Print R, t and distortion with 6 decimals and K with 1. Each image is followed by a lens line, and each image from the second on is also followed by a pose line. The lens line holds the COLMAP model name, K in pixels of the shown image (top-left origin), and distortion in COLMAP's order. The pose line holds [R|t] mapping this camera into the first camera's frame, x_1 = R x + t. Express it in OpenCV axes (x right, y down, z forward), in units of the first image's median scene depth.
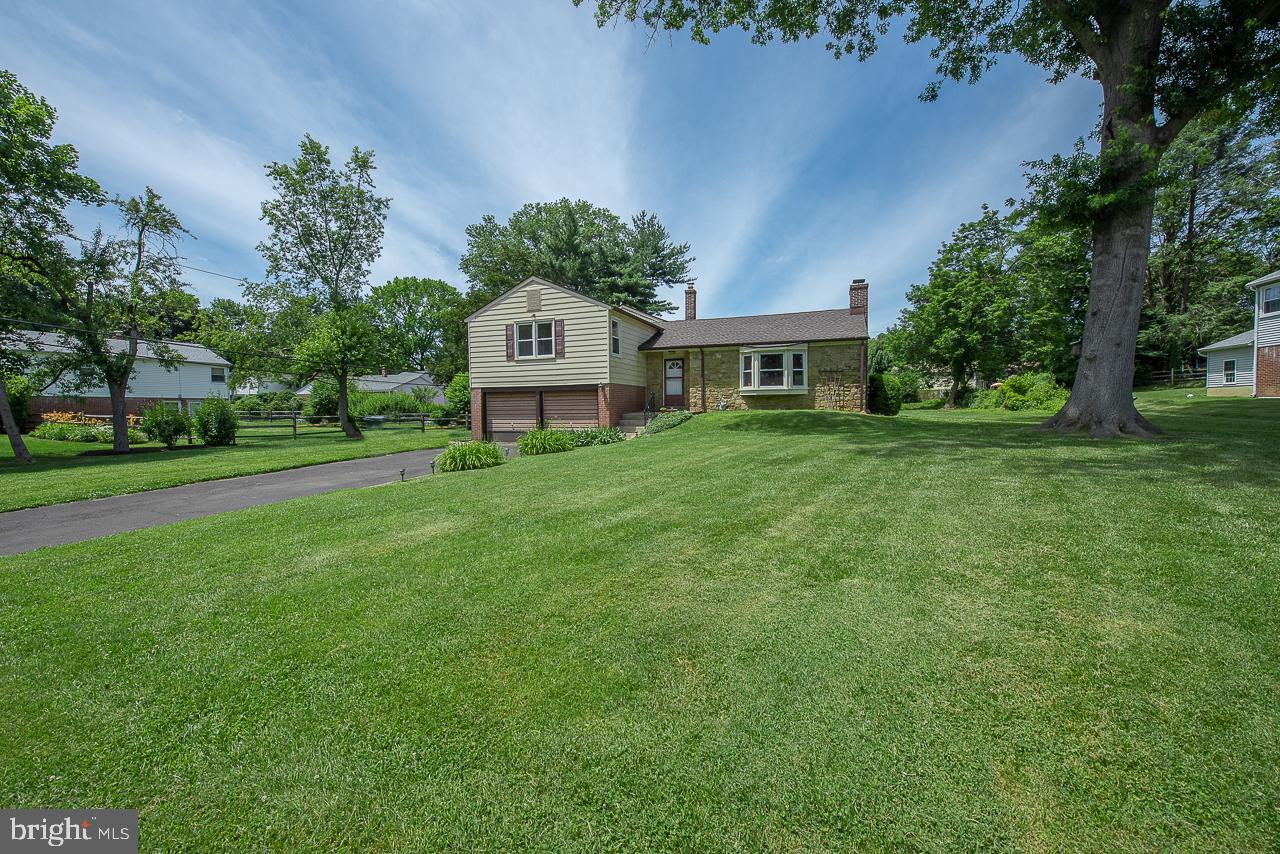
lens RADIAL K [[509.2, 0, 638.4], [0, 509.2, 429.1], [0, 0, 1]] dist [-0.017954, -0.000523]
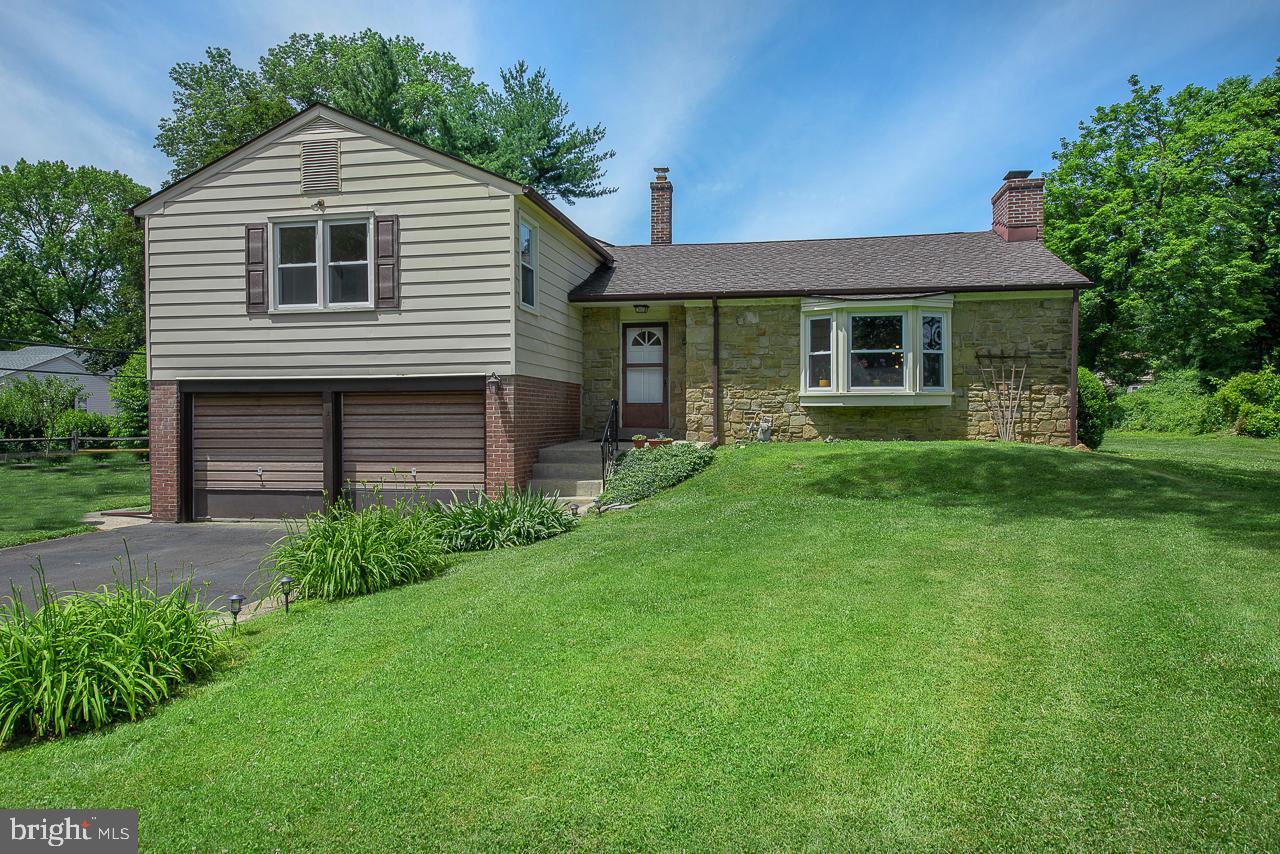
lens RADIAL K [[851.5, 0, 643.2], [0, 851.5, 424.3], [0, 0, 1]] dist [-0.011900, 0.005135]
pose [[0.984026, 0.005524, 0.177937, -0.067671], [0.000656, 0.999399, -0.034651, -0.024023], [-0.178022, 0.034214, 0.983432, 0.277699]]
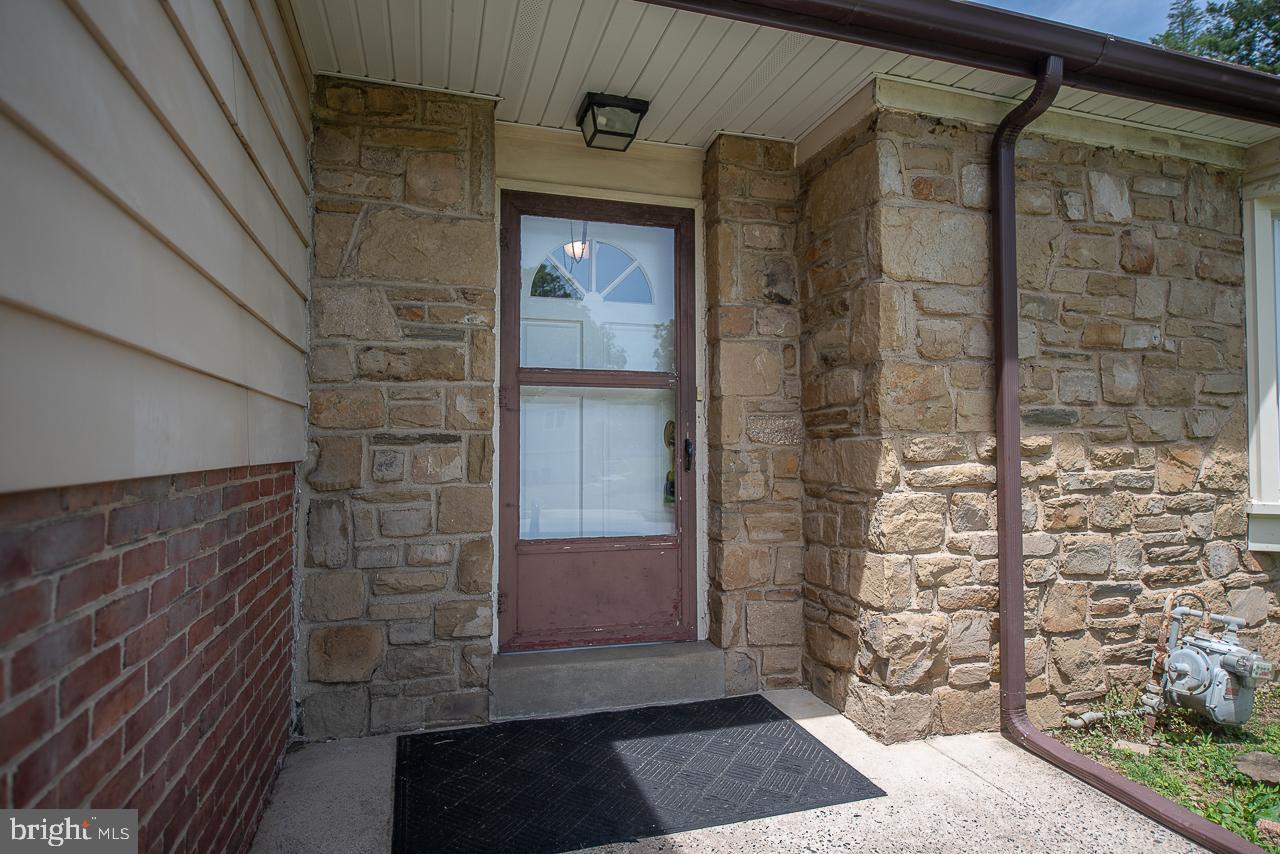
lens RADIAL K [[712.3, 0, 643.2], [0, 712.3, 423.1], [0, 0, 1]] dist [0.002335, 0.000287]
pose [[0.787721, 0.024348, 0.615551, -0.014878], [0.018969, 0.997786, -0.063742, -0.085661], [-0.615740, 0.061887, 0.785515, 0.921043]]
